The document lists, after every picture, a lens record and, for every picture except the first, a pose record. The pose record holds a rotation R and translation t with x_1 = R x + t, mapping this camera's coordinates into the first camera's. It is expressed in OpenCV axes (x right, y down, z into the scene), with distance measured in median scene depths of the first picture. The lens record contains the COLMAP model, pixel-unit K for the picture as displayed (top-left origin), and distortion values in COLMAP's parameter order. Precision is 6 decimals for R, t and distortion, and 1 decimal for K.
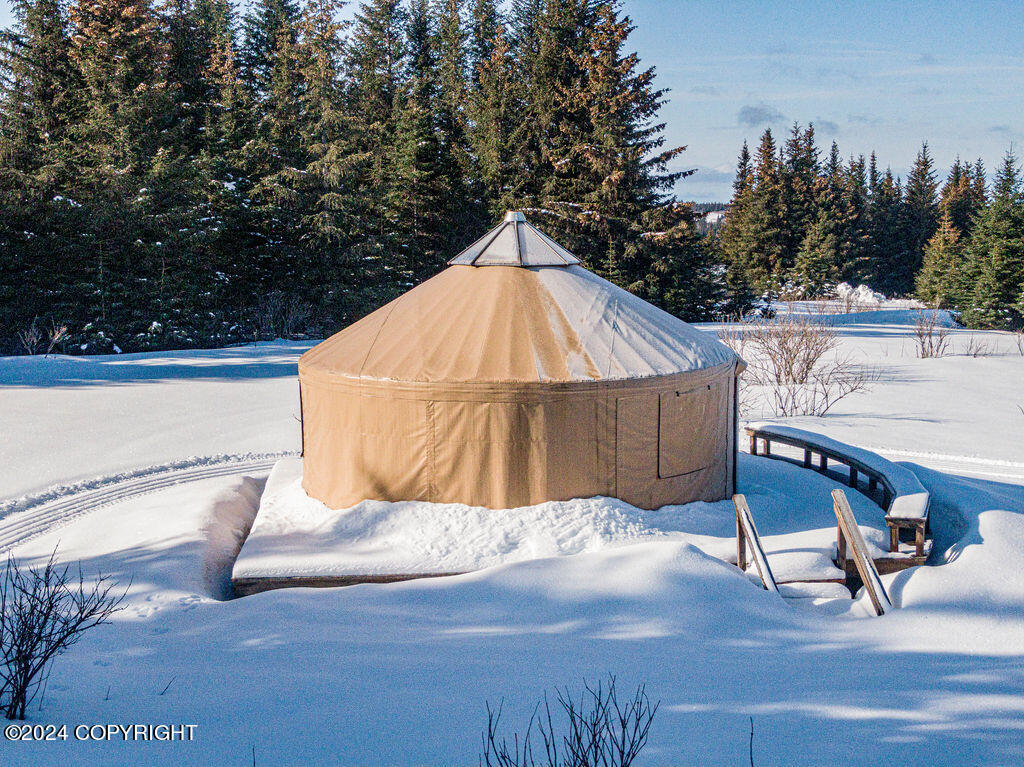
lens RADIAL K [[1514.9, 0, 512.0], [0, 1514.9, 383.5], [0, 0, 1]] dist [0.109786, -0.429809]
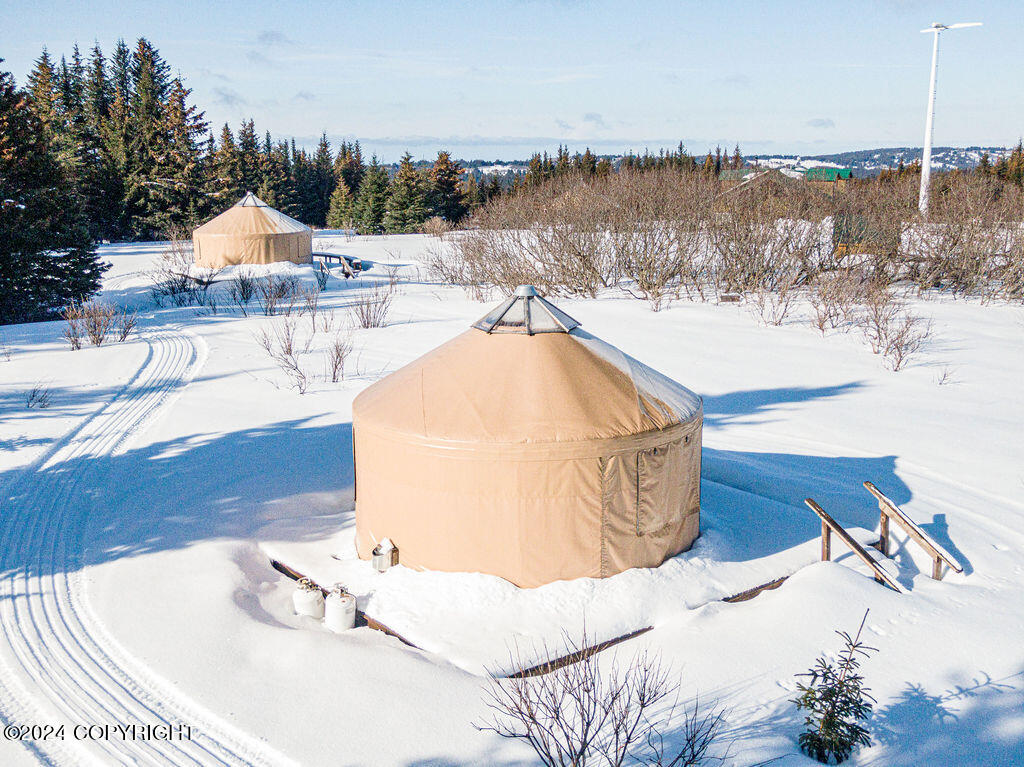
lens RADIAL K [[1114.3, 0, 526.9], [0, 1114.3, 383.9], [0, 0, 1]] dist [0.002782, 0.003116]
pose [[0.902962, -0.089004, 0.420401, -0.160869], [0.056612, 0.994427, 0.088936, 0.042406], [-0.425974, -0.056506, 0.902969, -0.502535]]
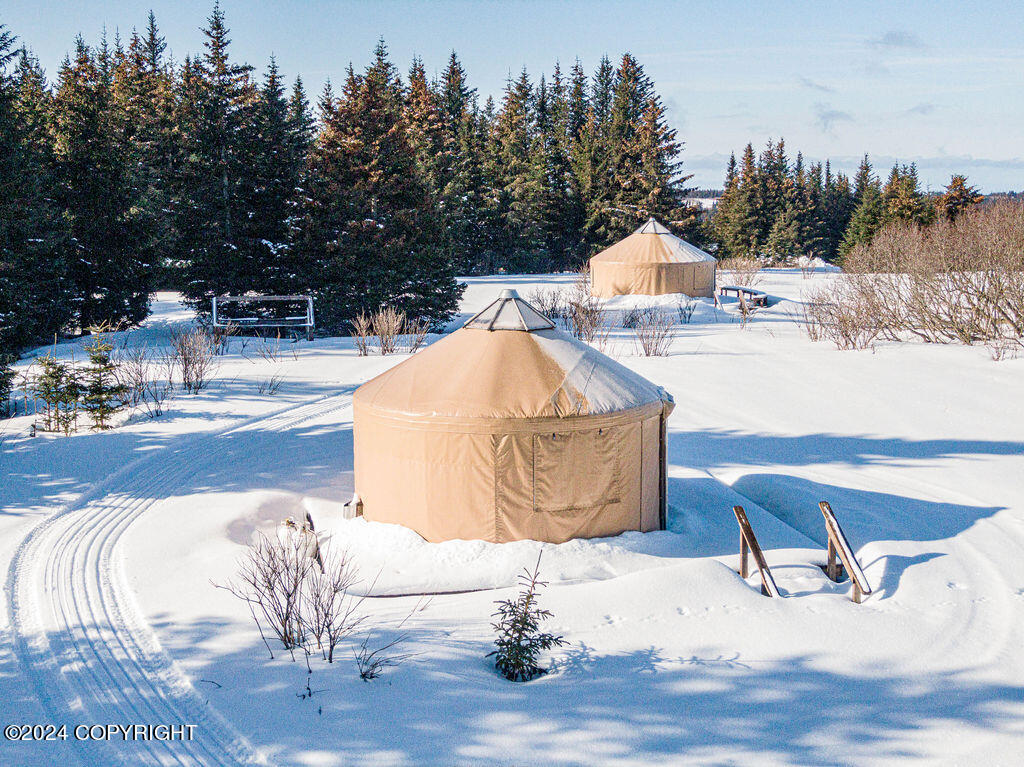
lens RADIAL K [[1349.6, 0, 512.0], [0, 1349.6, 383.5], [0, 0, 1]] dist [0.026704, -0.006042]
pose [[0.999921, 0.001558, -0.012446, -0.077759], [-0.001272, 0.999735, 0.023002, 0.054400], [0.012479, -0.022985, 0.999658, -0.587008]]
